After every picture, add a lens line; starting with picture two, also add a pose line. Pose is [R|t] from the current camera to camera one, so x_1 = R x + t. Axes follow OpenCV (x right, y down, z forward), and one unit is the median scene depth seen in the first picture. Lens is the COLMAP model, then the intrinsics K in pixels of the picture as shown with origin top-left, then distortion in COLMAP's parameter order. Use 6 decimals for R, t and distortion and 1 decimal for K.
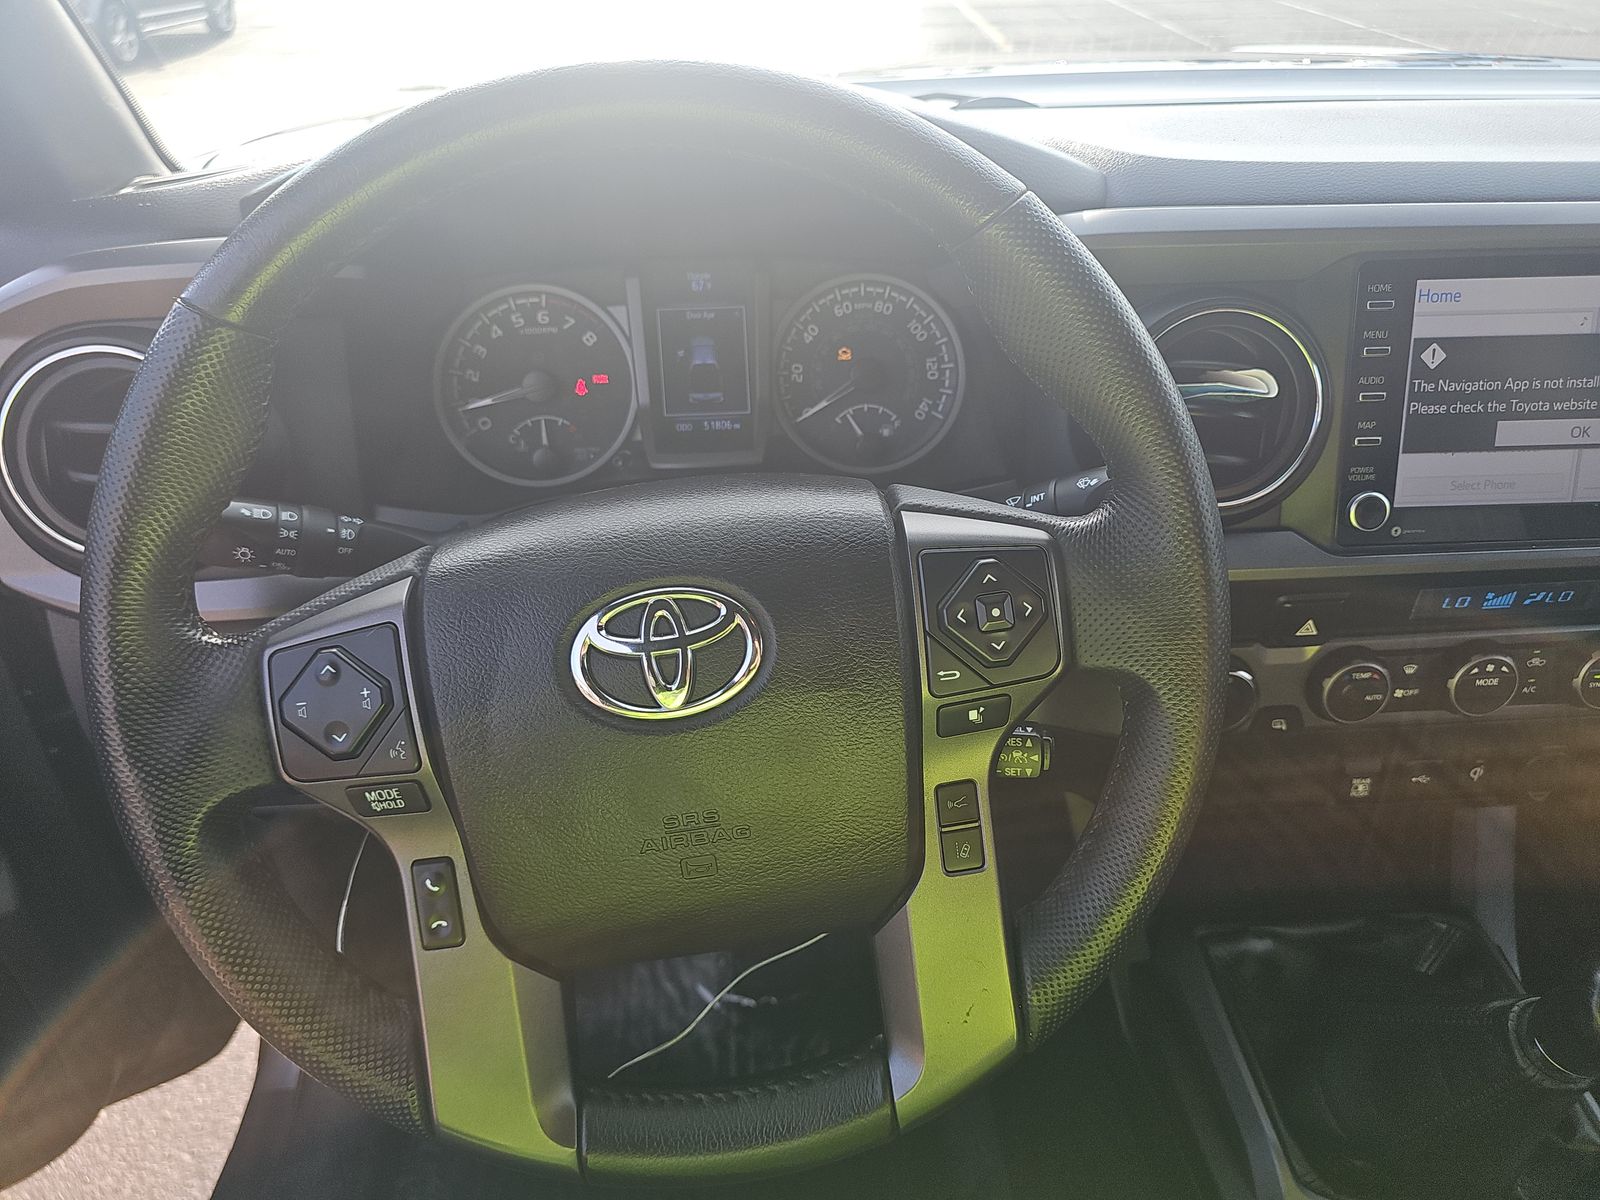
lens RADIAL K [[1067.9, 0, 814.1], [0, 1067.9, 591.5], [0, 0, 1]] dist [0.034161, -0.033960]
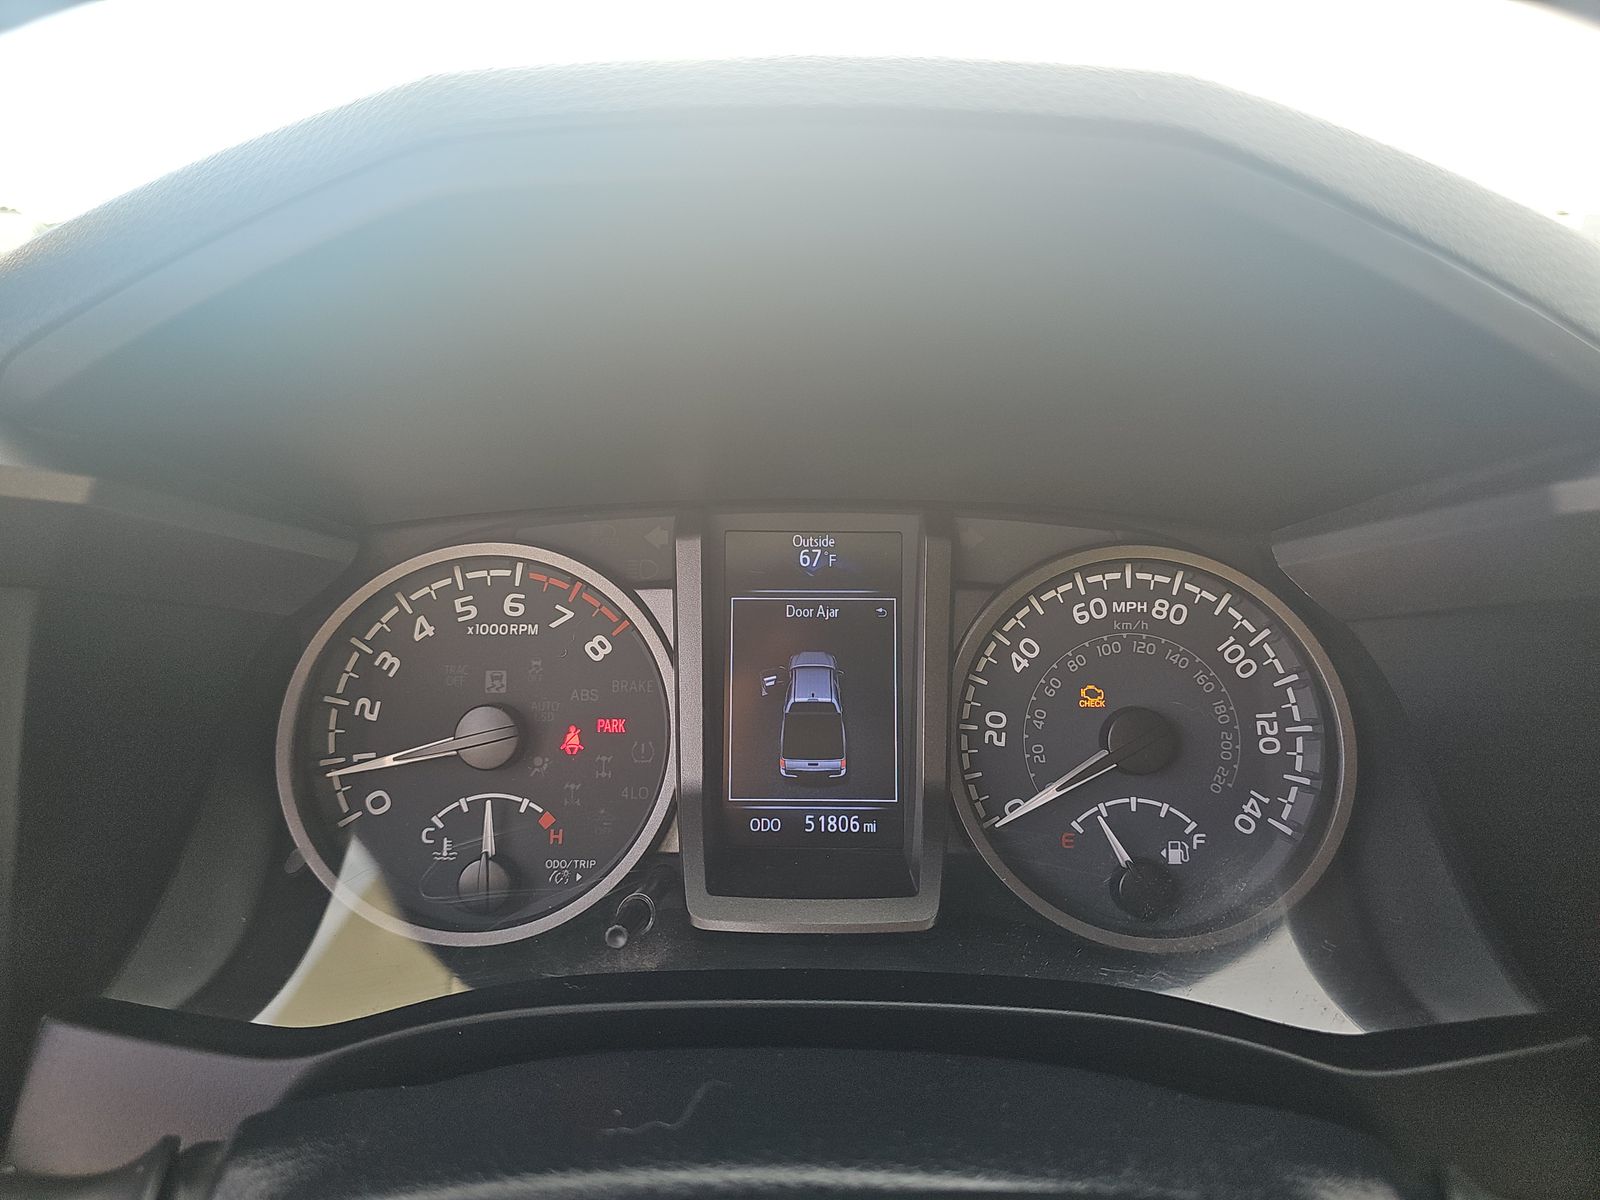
lens RADIAL K [[1067.9, 0, 787.2], [0, 1067.9, 599.0], [0, 0, 1]] dist [0.034161, -0.033960]
pose [[0.995542, 0.037498, -0.086541, -0.075632], [-0.059032, 0.963353, -0.261660, -0.130577], [0.073558, 0.265602, 0.961273, 0.509764]]
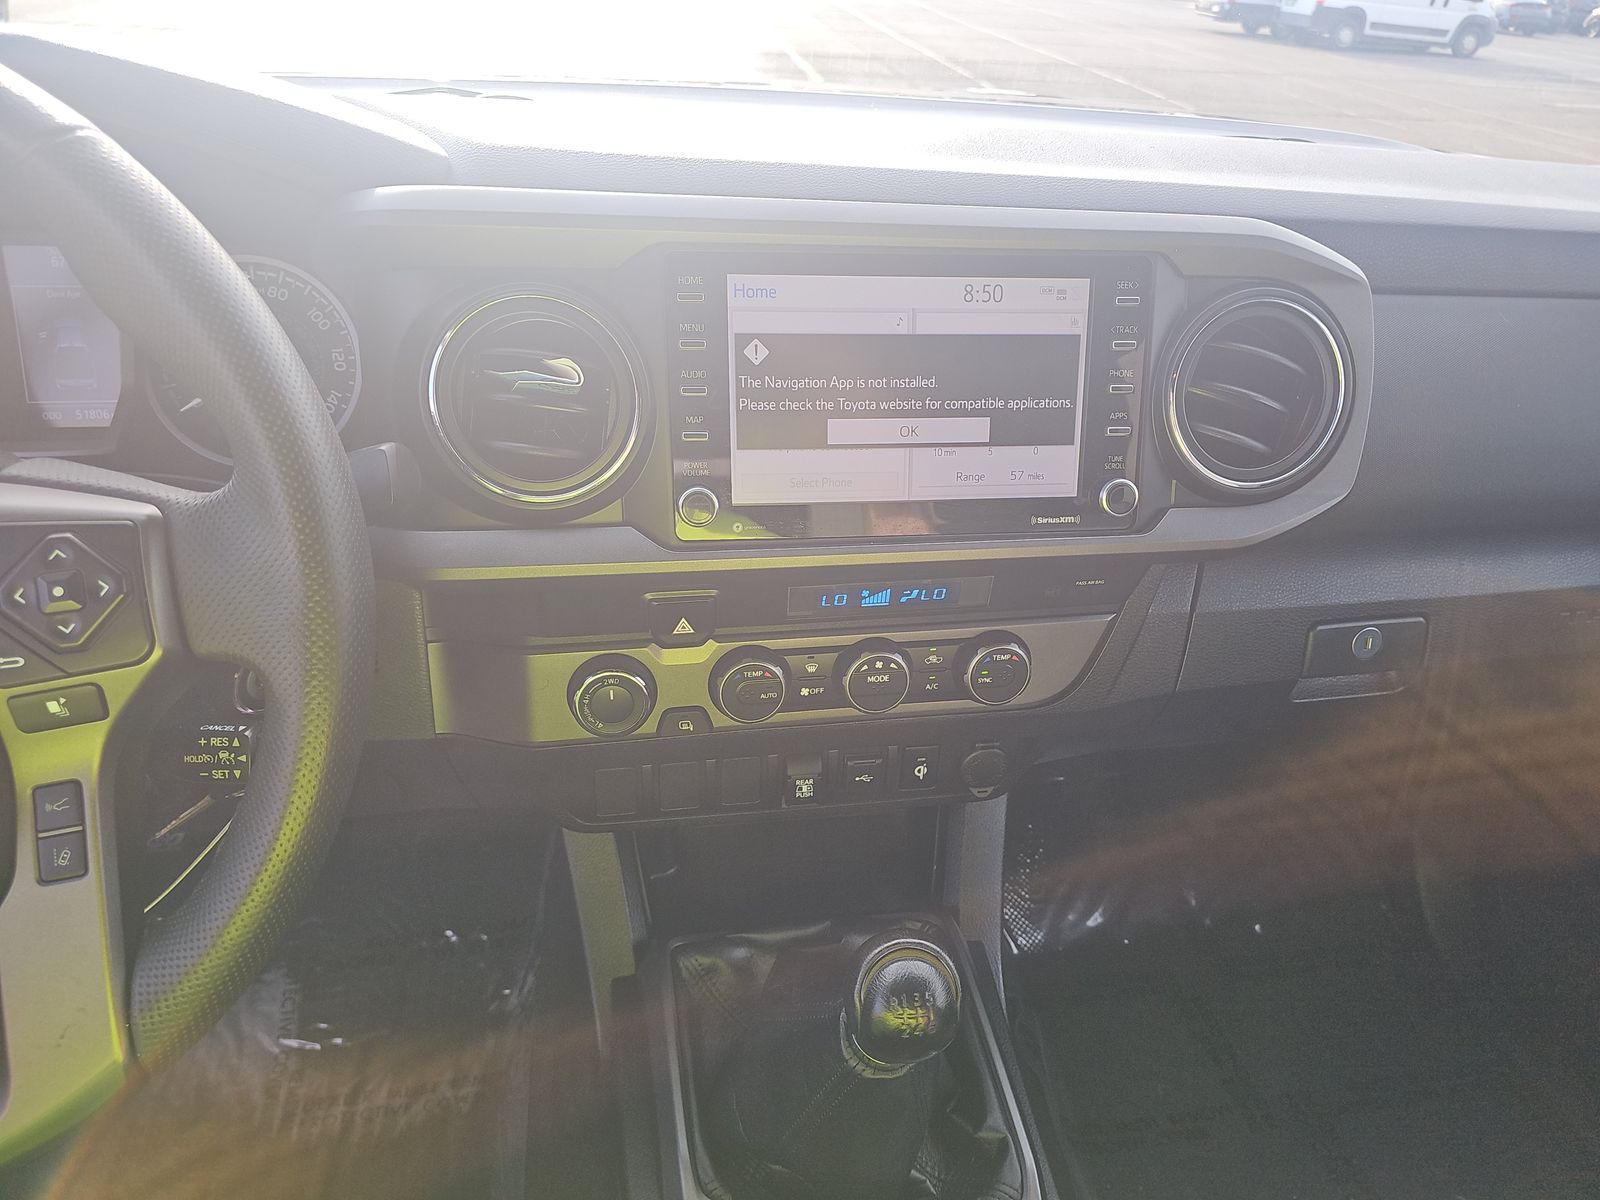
lens RADIAL K [[1067.9, 0, 804.3], [0, 1067.9, 605.4], [0, 0, 1]] dist [0.034161, -0.033960]
pose [[0.990683, -0.004724, 0.136106, 0.408340], [0.007278, 0.999807, -0.018272, 0.031571], [-0.135993, 0.019092, 0.990526, 0.003774]]
